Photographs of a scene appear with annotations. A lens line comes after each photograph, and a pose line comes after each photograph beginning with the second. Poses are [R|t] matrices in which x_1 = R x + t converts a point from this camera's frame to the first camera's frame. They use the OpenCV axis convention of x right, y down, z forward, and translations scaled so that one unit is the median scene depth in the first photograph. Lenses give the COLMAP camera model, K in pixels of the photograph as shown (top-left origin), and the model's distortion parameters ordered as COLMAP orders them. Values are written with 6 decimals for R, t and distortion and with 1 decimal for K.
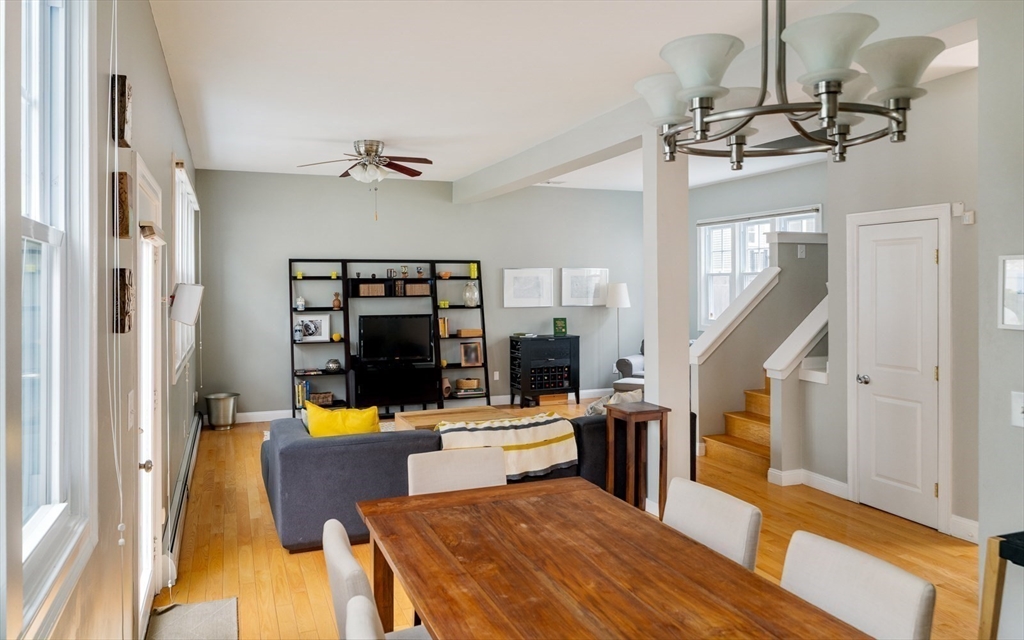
lens RADIAL K [[733.7, 0, 500.0], [0, 733.7, 281.3], [0, 0, 1]] dist [-0.005110, -0.001883]
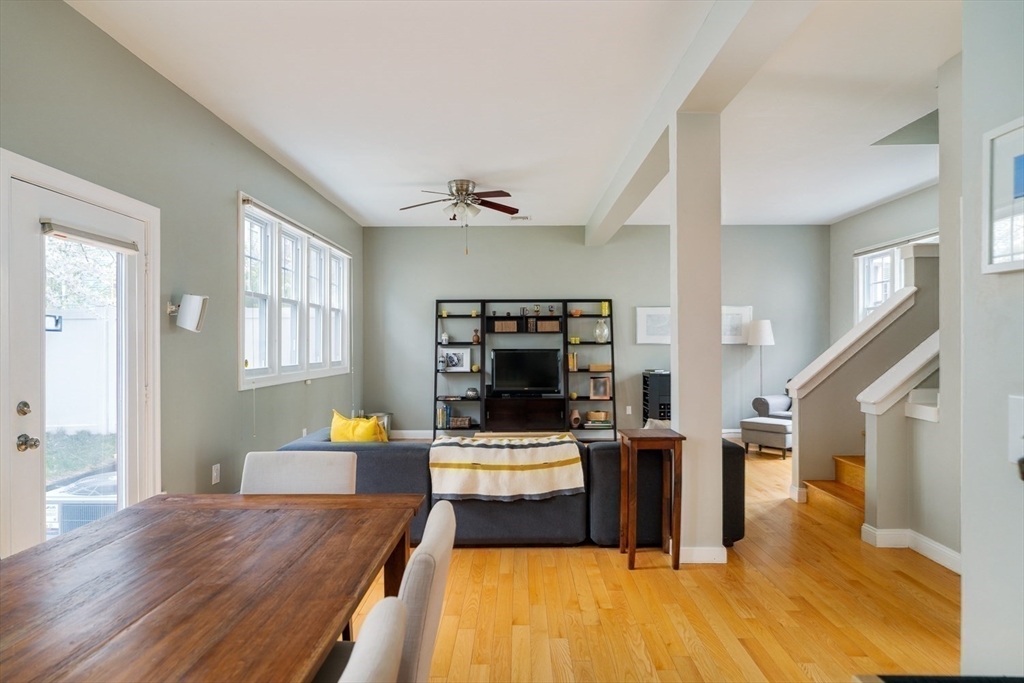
lens RADIAL K [[605.5, 0, 502.4], [0, 605.5, 346.5], [0, 0, 1]] dist [-0.007208, 0.001110]
pose [[0.924470, 0.002386, -0.381248, 0.166375], [0.000096, 0.999979, 0.006489, 0.035353], [0.381255, -0.006036, 0.924450, 0.149798]]
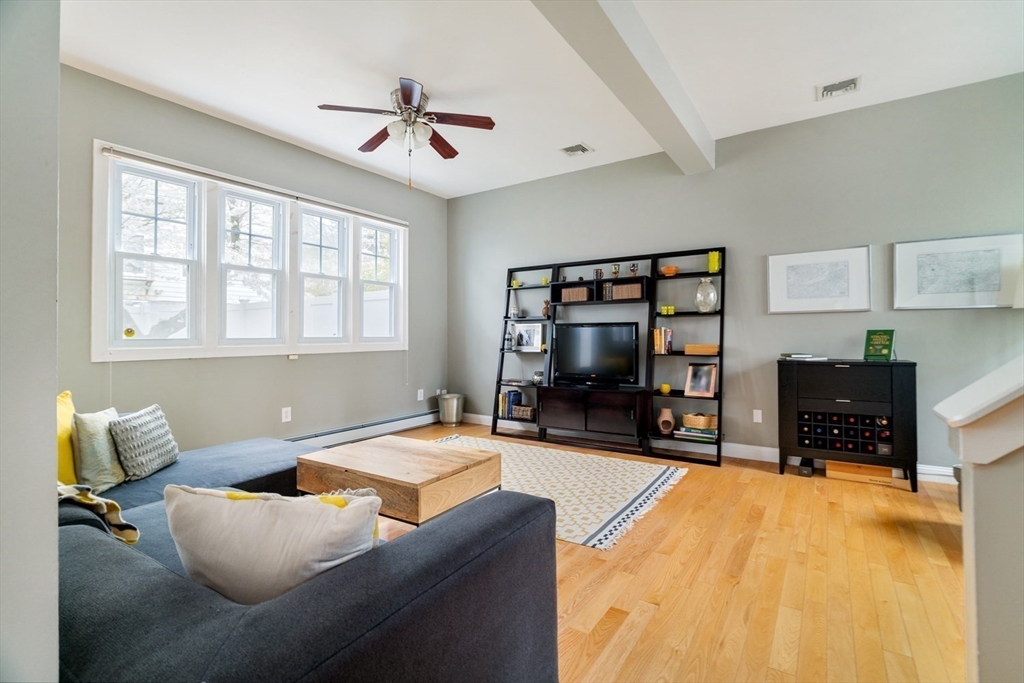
lens RADIAL K [[470.2, 0, 507.5], [0, 470.2, 327.6], [0, 0, 1]] dist [-0.003300, 0.001552]
pose [[0.564517, -0.011565, -0.825340, 0.236072], [0.004046, 0.999929, -0.011244, 0.055228], [0.825411, 0.003009, 0.564524, 0.607534]]
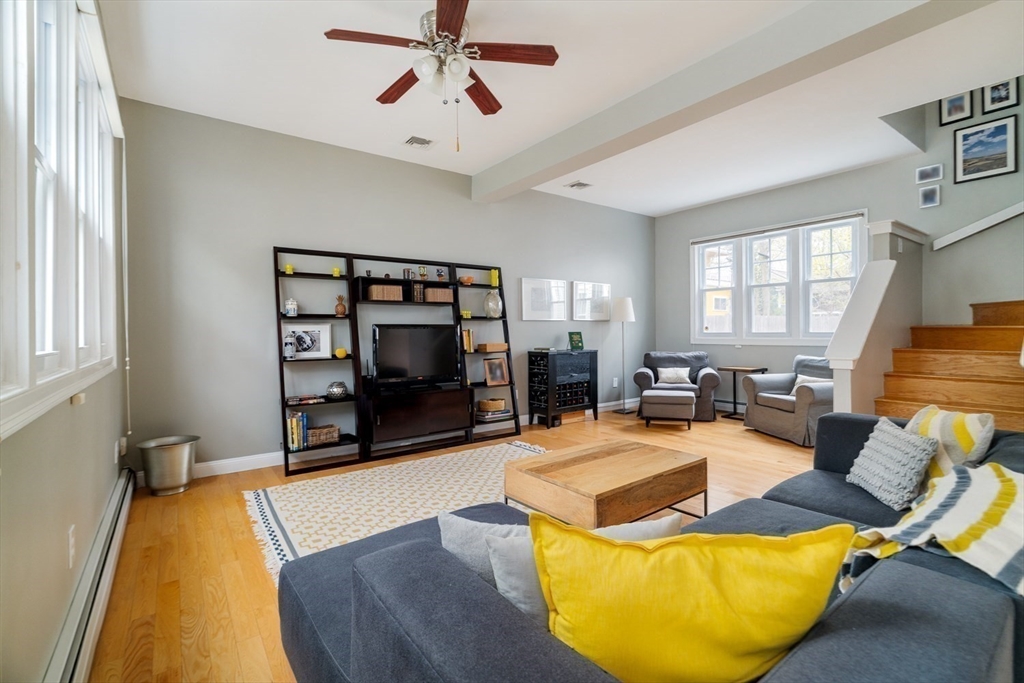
lens RADIAL K [[470.2, 0, 514.9], [0, 470.2, 334.0], [0, 0, 1]] dist [-0.003300, 0.001552]
pose [[0.961584, -0.007666, 0.274404, -0.177733], [0.007334, 0.999971, 0.002238, 0.054876], [-0.274413, -0.000139, 0.961612, 0.462632]]
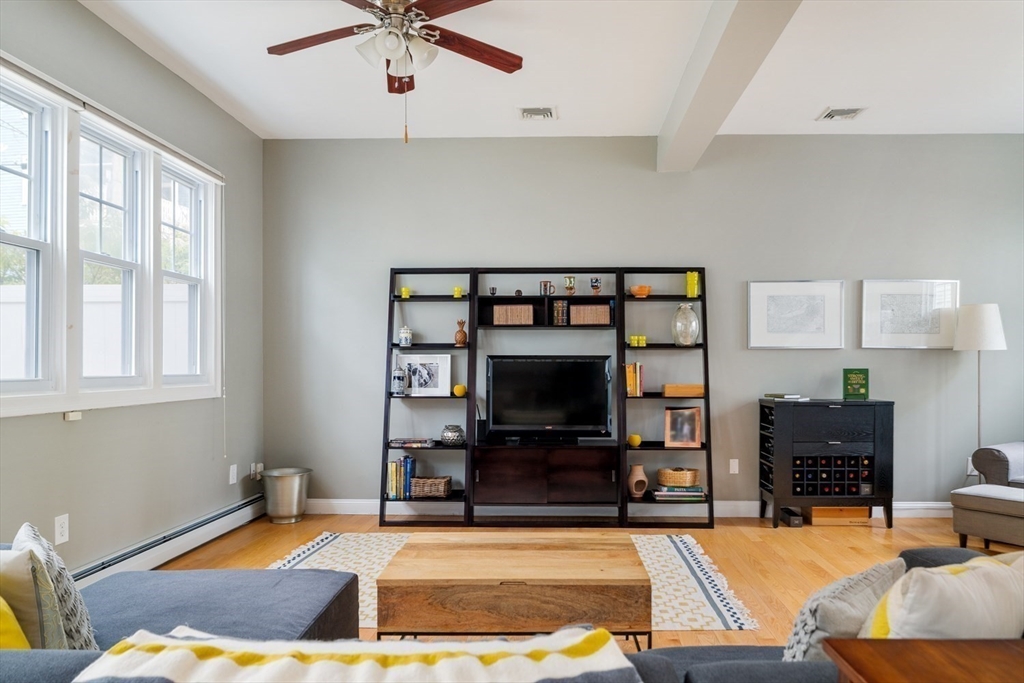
lens RADIAL K [[728.2, 0, 540.3], [0, 728.2, 370.5], [0, 0, 1]] dist [-0.001905, 0.008785]
pose [[0.920043, 0.008583, -0.391723, 0.084397], [-0.004220, 0.999919, 0.011997, 0.049636], [0.391794, -0.009385, 0.920005, 0.438395]]
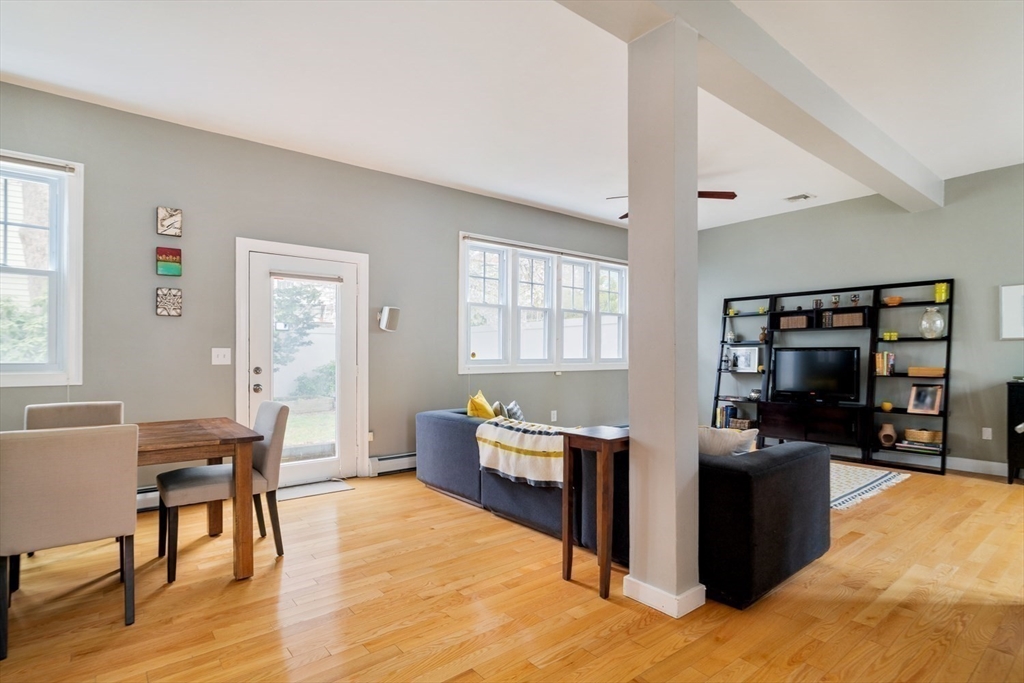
lens RADIAL K [[513.0, 0, 504.8], [0, 513.0, 355.6], [0, 0, 1]] dist [-0.001375, 0.000893]
pose [[0.290029, 0.006533, -0.956996, 0.366753], [0.001377, 0.999973, 0.007243, 0.049687], [0.957017, -0.003418, 0.290012, 0.419636]]
